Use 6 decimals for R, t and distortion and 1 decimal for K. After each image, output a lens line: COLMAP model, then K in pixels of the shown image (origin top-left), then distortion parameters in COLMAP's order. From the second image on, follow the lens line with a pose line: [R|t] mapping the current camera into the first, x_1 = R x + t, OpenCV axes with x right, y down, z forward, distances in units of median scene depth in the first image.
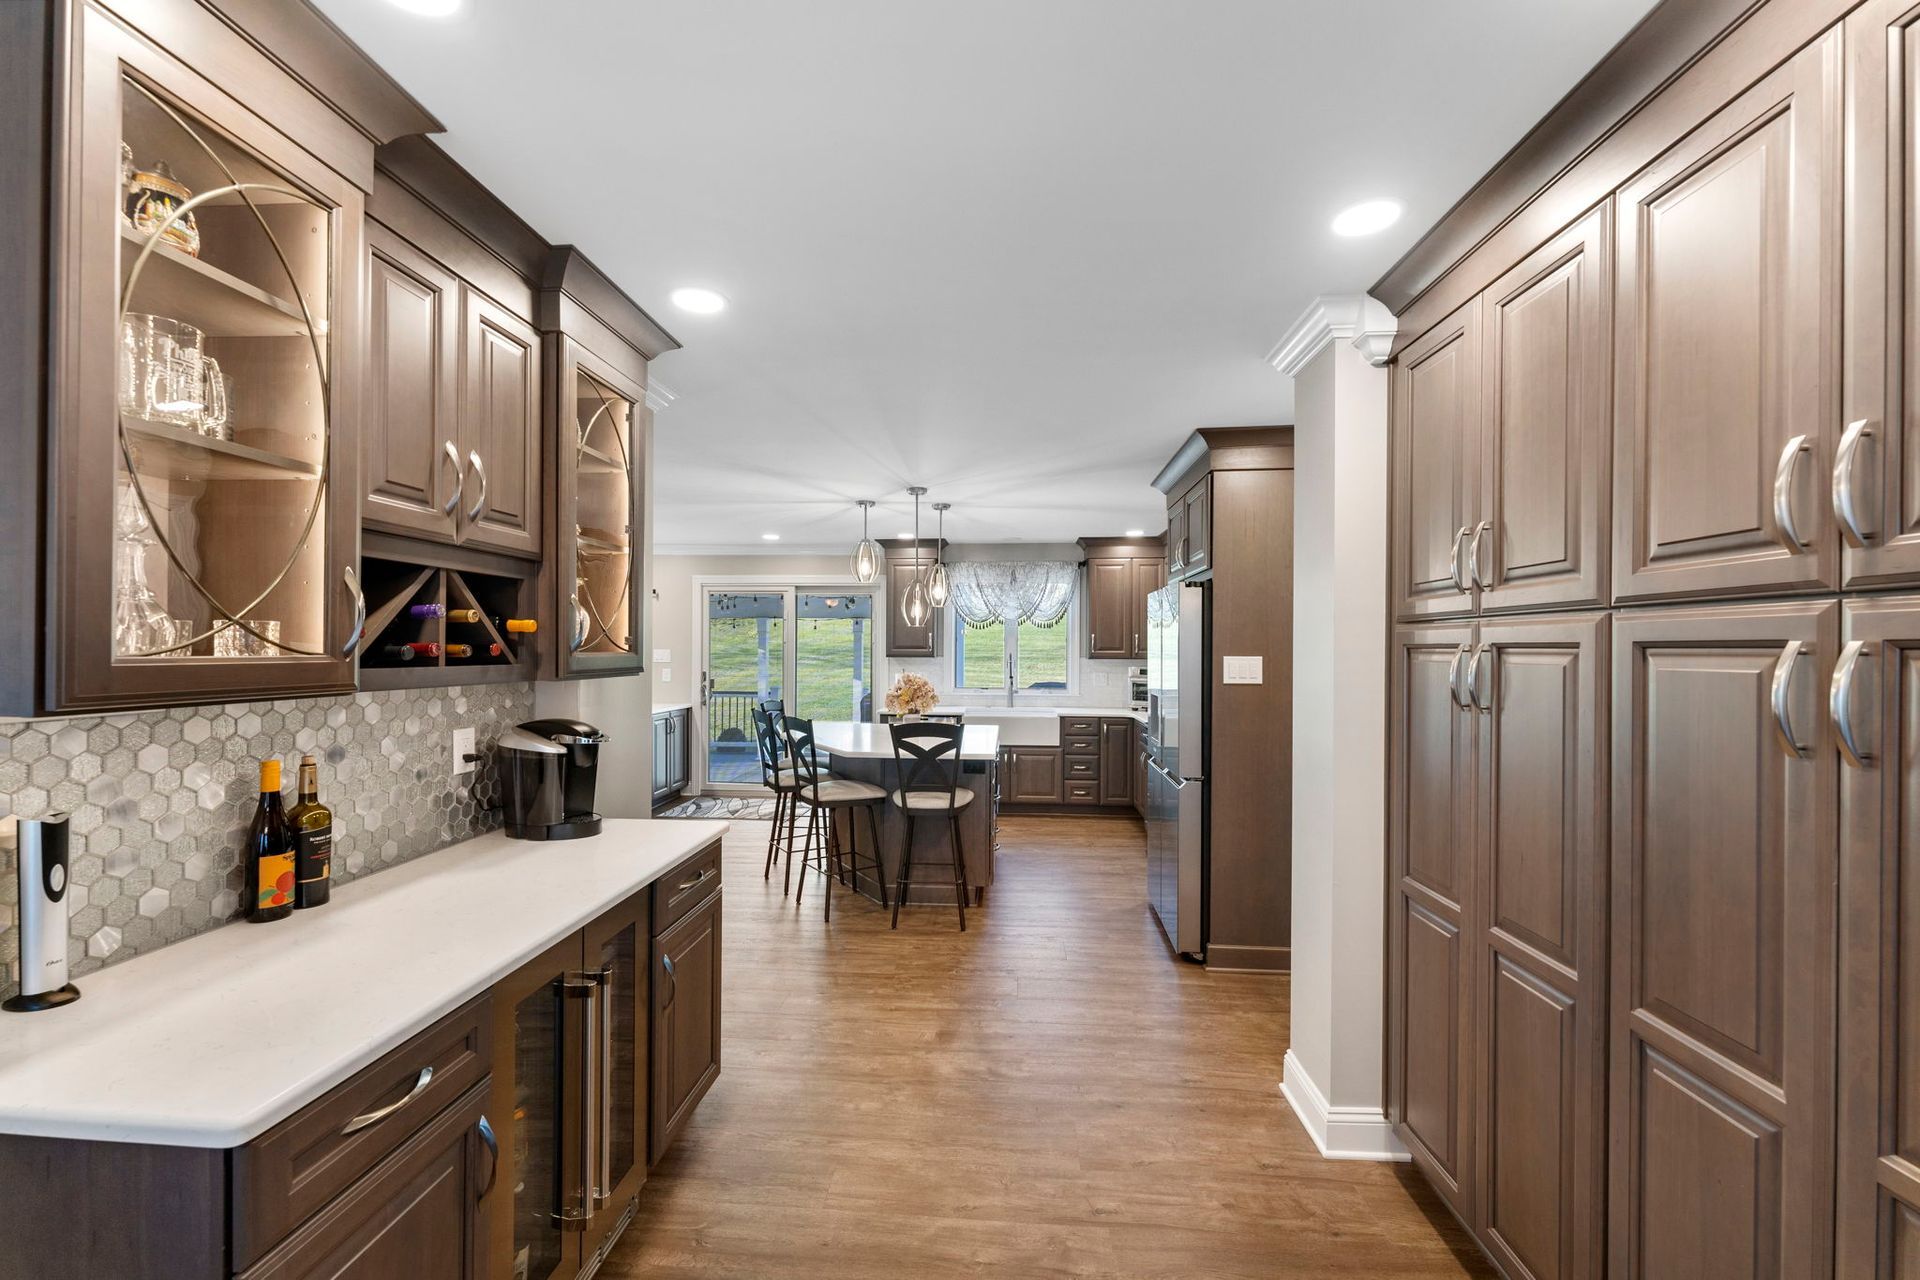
lens RADIAL K [[773.3, 0, 954.9], [0, 773.3, 651.4], [0, 0, 1]] dist [-0.000504, 0.000110]
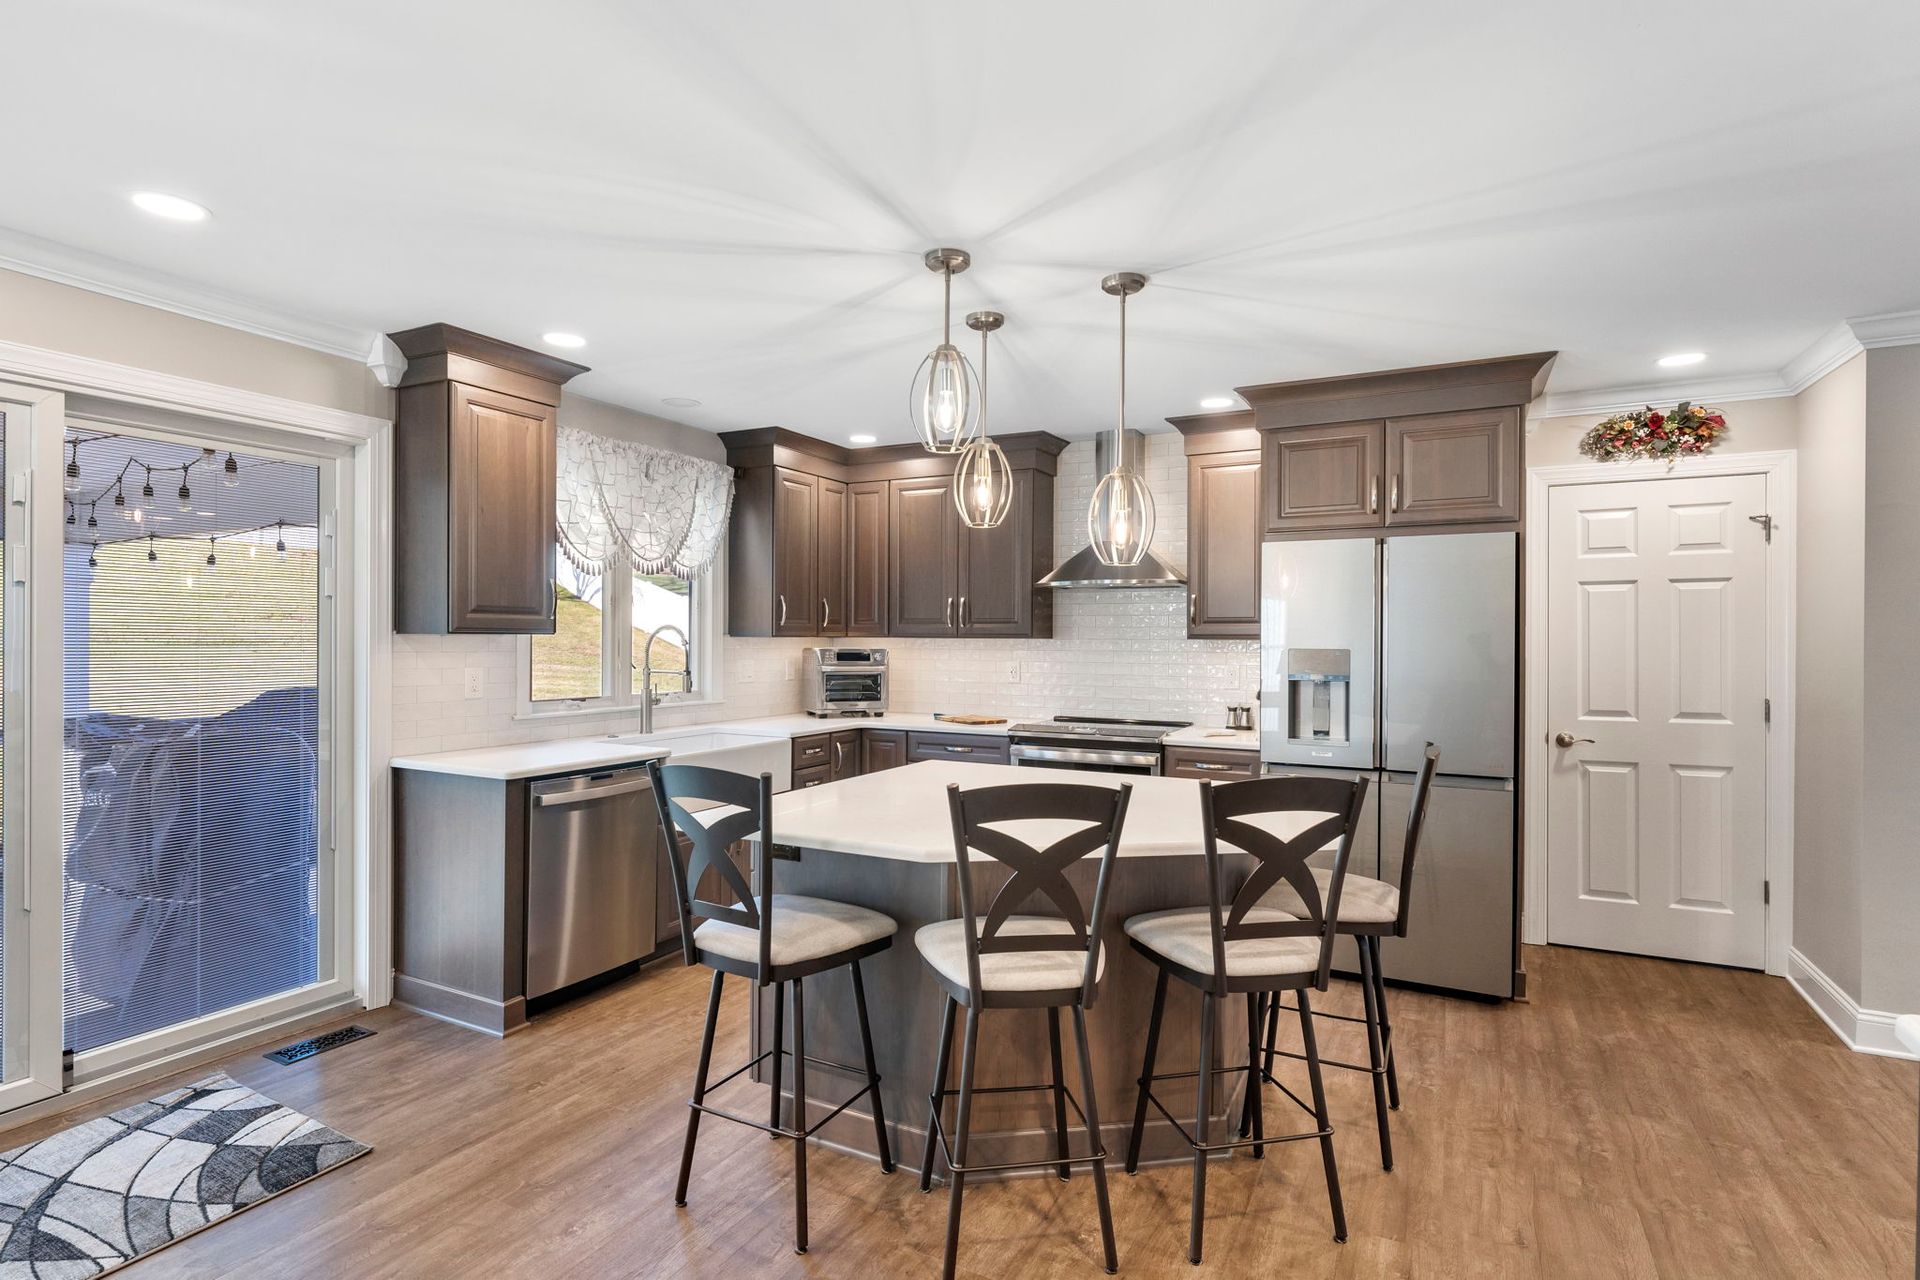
lens RADIAL K [[956.8, 0, 955.1], [0, 956.8, 640.9], [0, 0, 1]] dist [0.000779, -0.000187]
pose [[0.395645, -0.006435, 0.918381, -1.541147], [-0.000657, 0.999973, 0.007290, 0.025912], [-0.918403, -0.003488, 0.395630, 2.061991]]
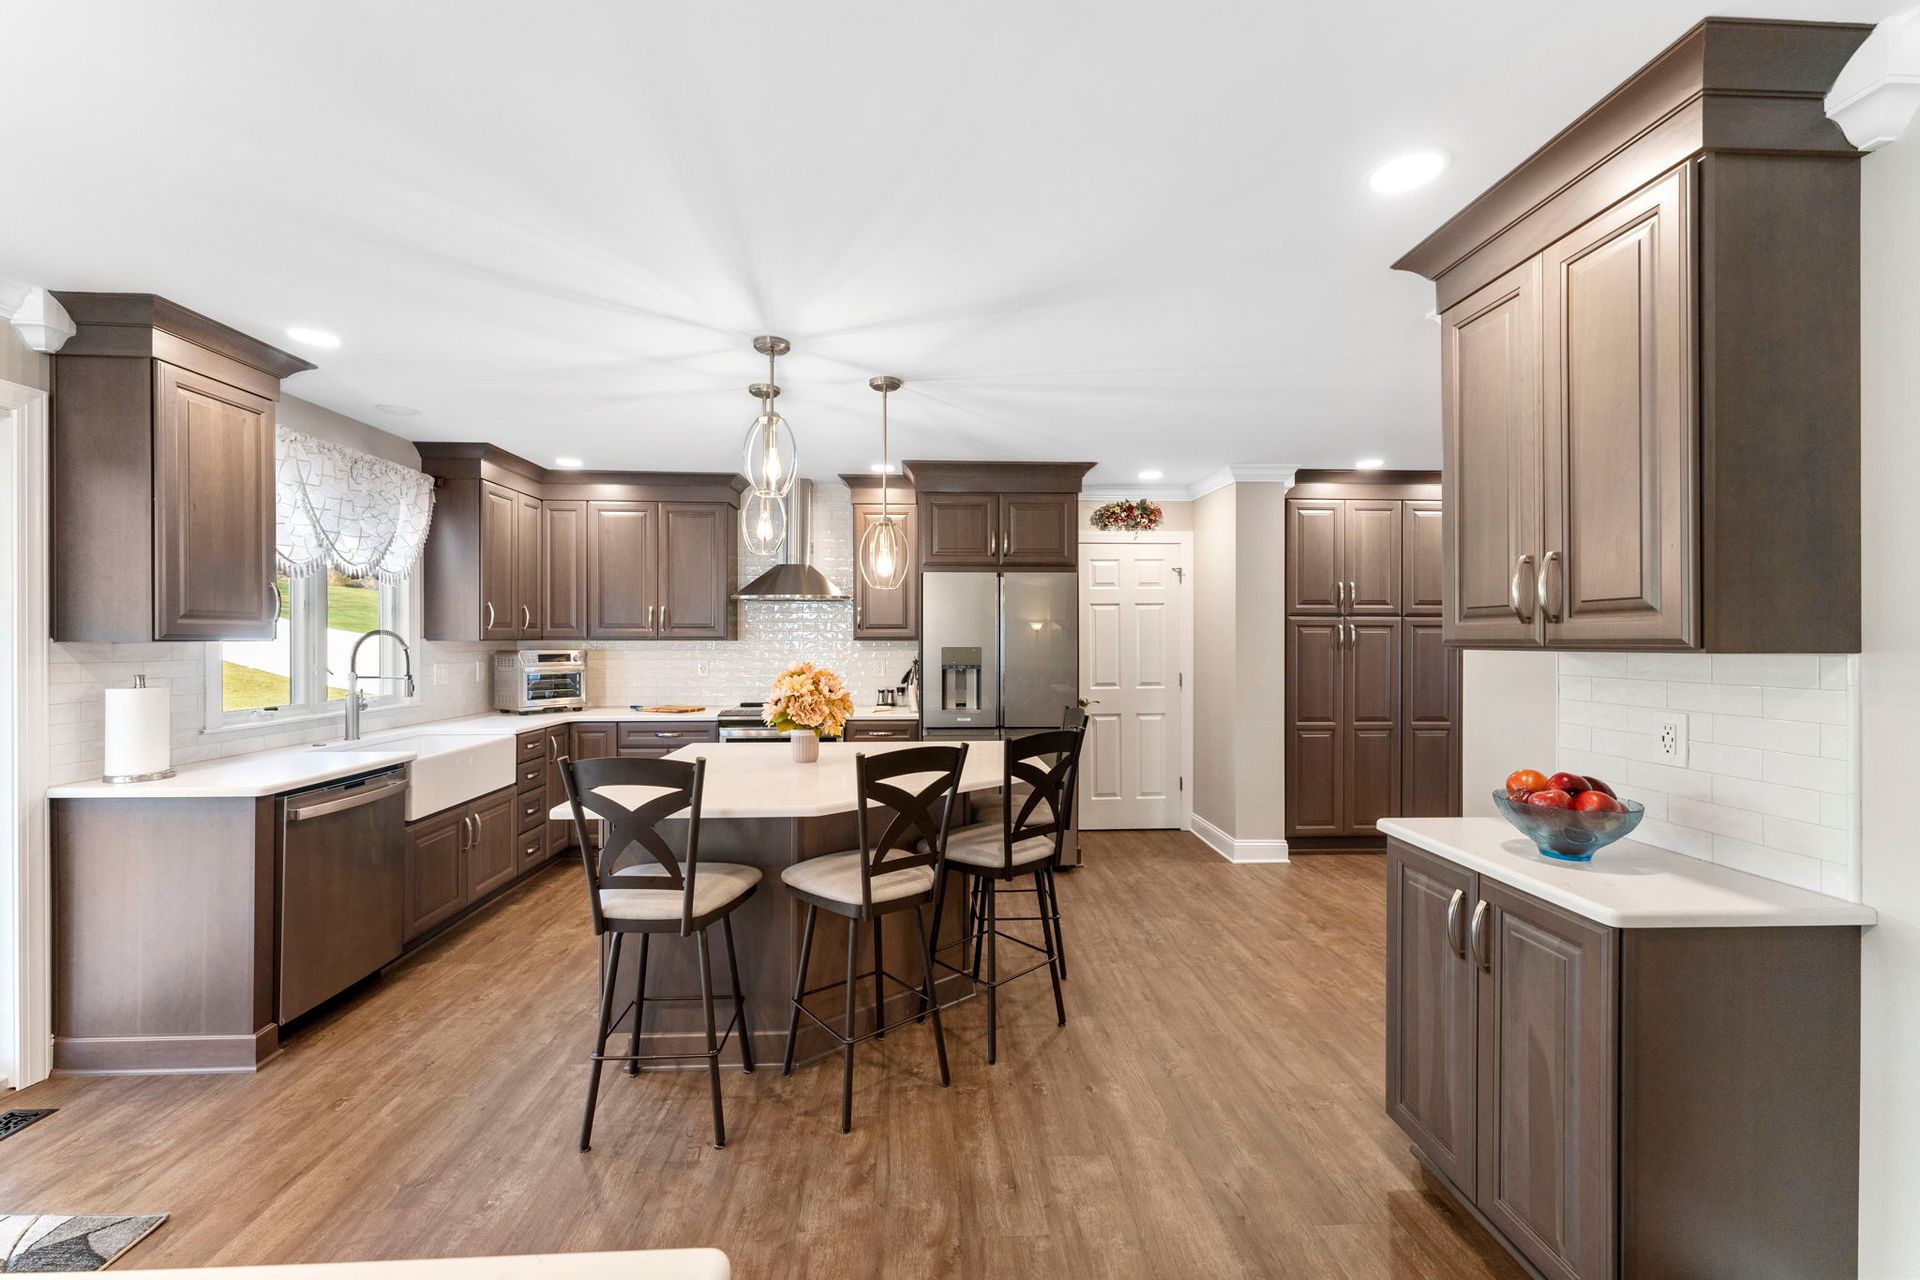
lens RADIAL K [[767.6, 0, 957.8], [0, 767.6, 638.2], [0, 0, 1]] dist [0.002002, -0.000325]
pose [[-0.125824, -0.006647, 0.992030, -1.711375], [0.001187, 0.999976, 0.006851, 0.013746], [-0.992052, 0.002039, -0.125814, 2.452779]]
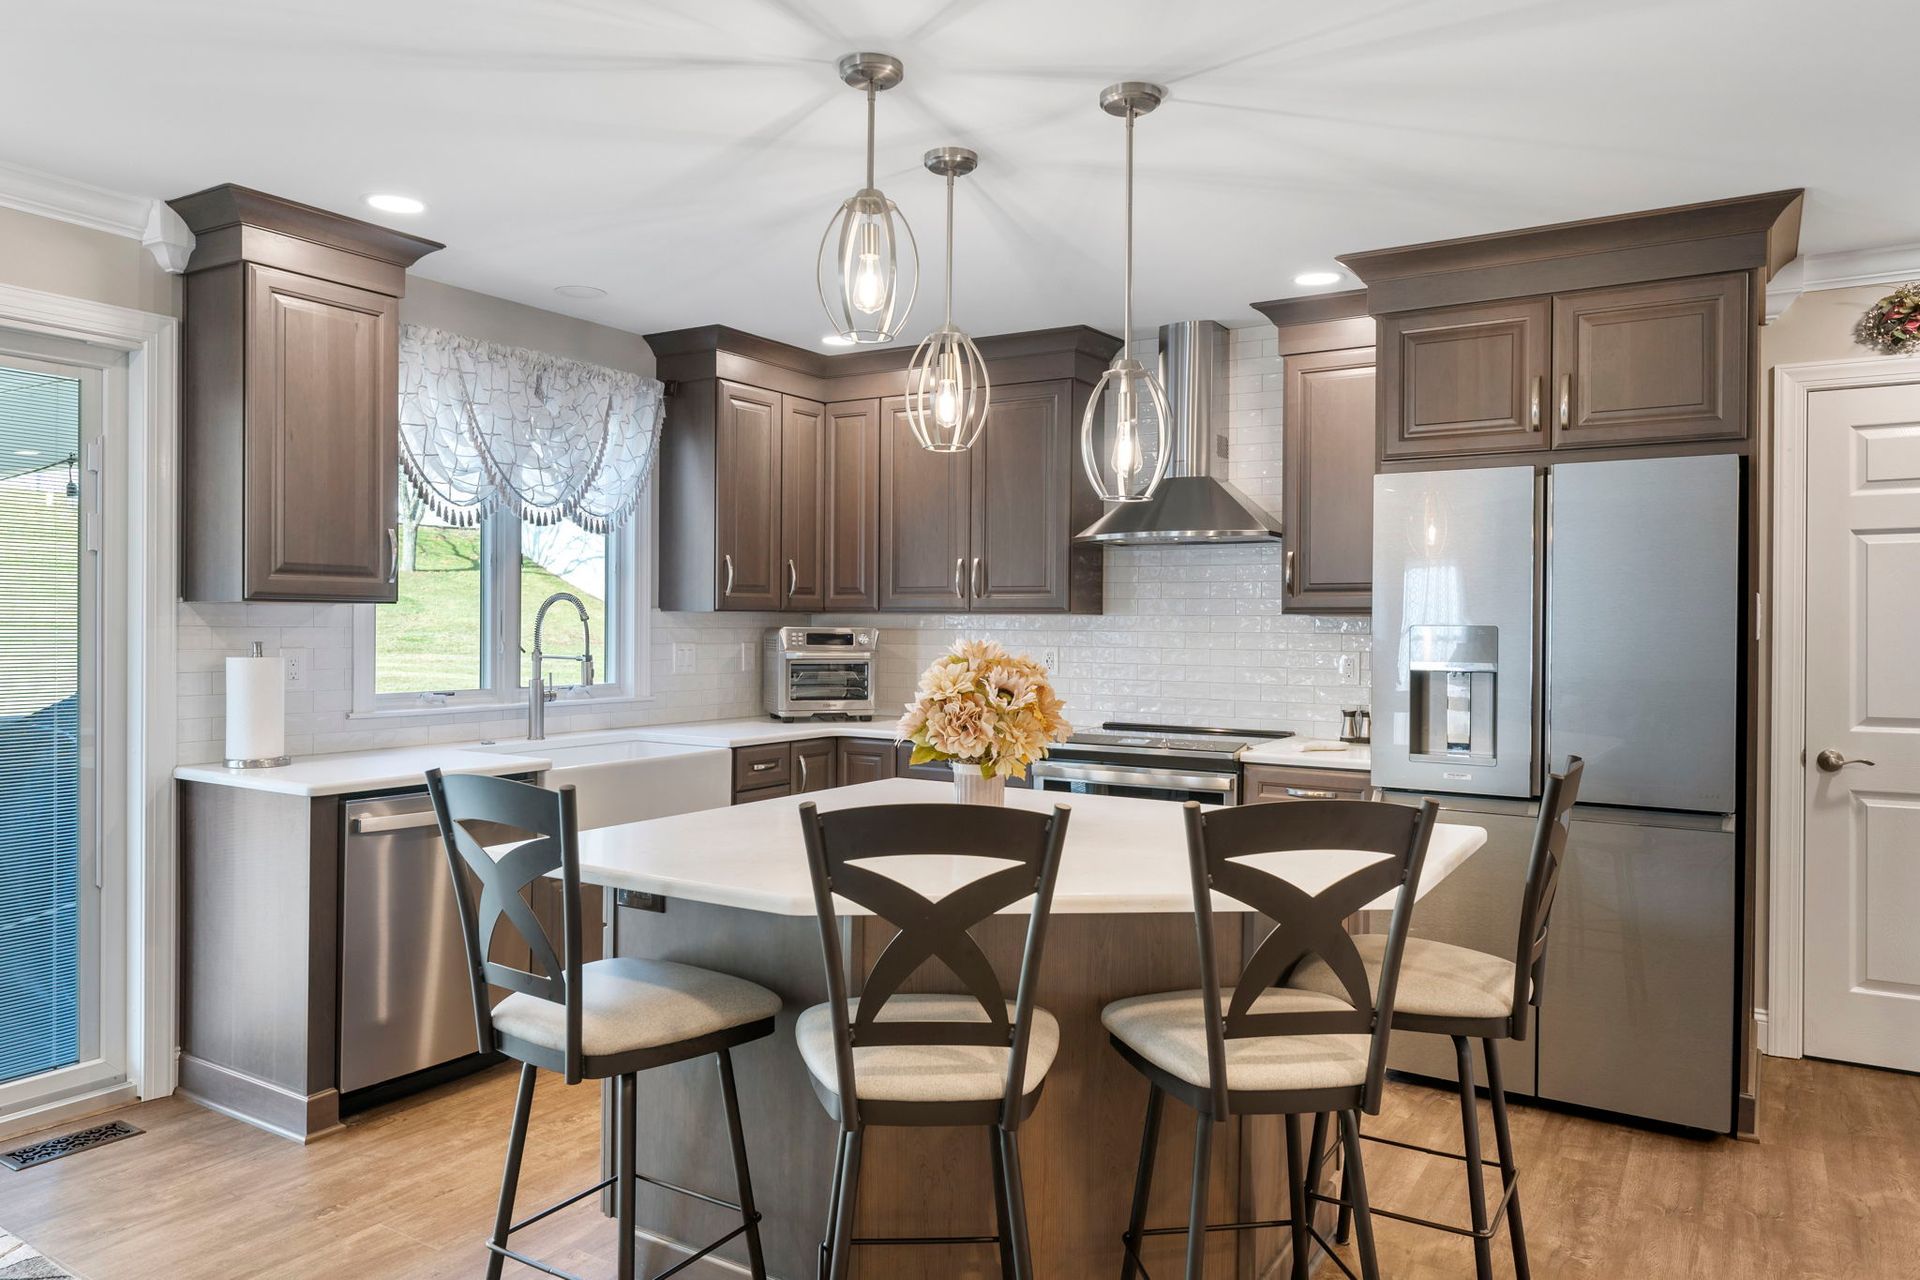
lens RADIAL K [[1284.6, 0, 952.6], [0, 1284.6, 630.9], [0, 0, 1]] dist [0.001765, -0.000149]
pose [[0.464033, -0.007491, 0.885786, -1.408745], [-0.002584, 0.999949, 0.009810, 0.047085], [-0.885814, -0.006841, 0.463990, 1.934263]]
